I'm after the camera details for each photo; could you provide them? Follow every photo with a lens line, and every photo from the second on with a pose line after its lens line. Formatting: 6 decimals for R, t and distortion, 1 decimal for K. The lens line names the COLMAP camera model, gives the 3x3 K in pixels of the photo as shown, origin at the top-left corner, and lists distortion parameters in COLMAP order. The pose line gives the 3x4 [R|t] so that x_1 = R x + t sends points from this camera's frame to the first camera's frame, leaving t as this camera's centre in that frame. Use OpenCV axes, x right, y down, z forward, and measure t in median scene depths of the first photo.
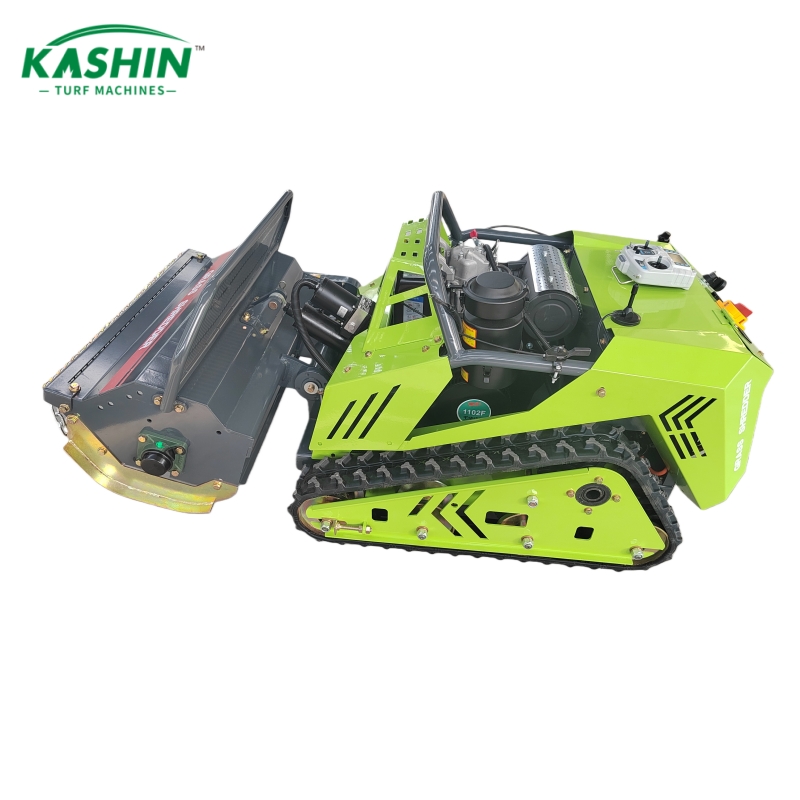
lens RADIAL K [[546.1, 0, 400.0], [0, 546.1, 400.0], [0, 0, 1]] dist [0.003575, 0.000484]
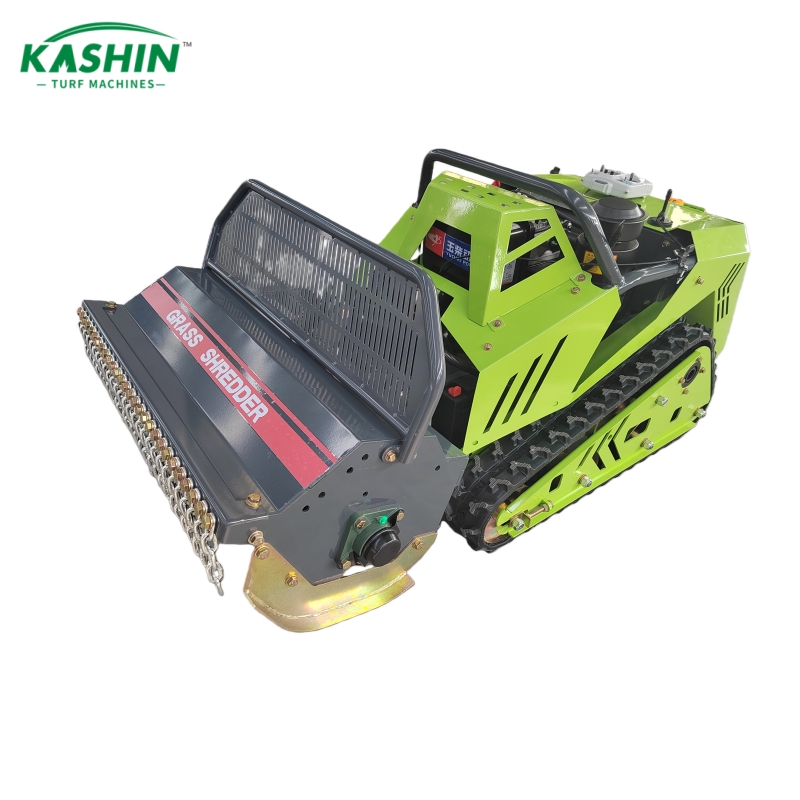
lens RADIAL K [[546.1, 0, 400.0], [0, 546.1, 400.0], [0, 0, 1]] dist [0.003575, 0.000484]
pose [[0.753091, -0.371355, 0.543093, -0.736133], [0.380074, 0.919359, 0.101600, -0.124899], [-0.537027, 0.129902, 0.833503, 0.360330]]
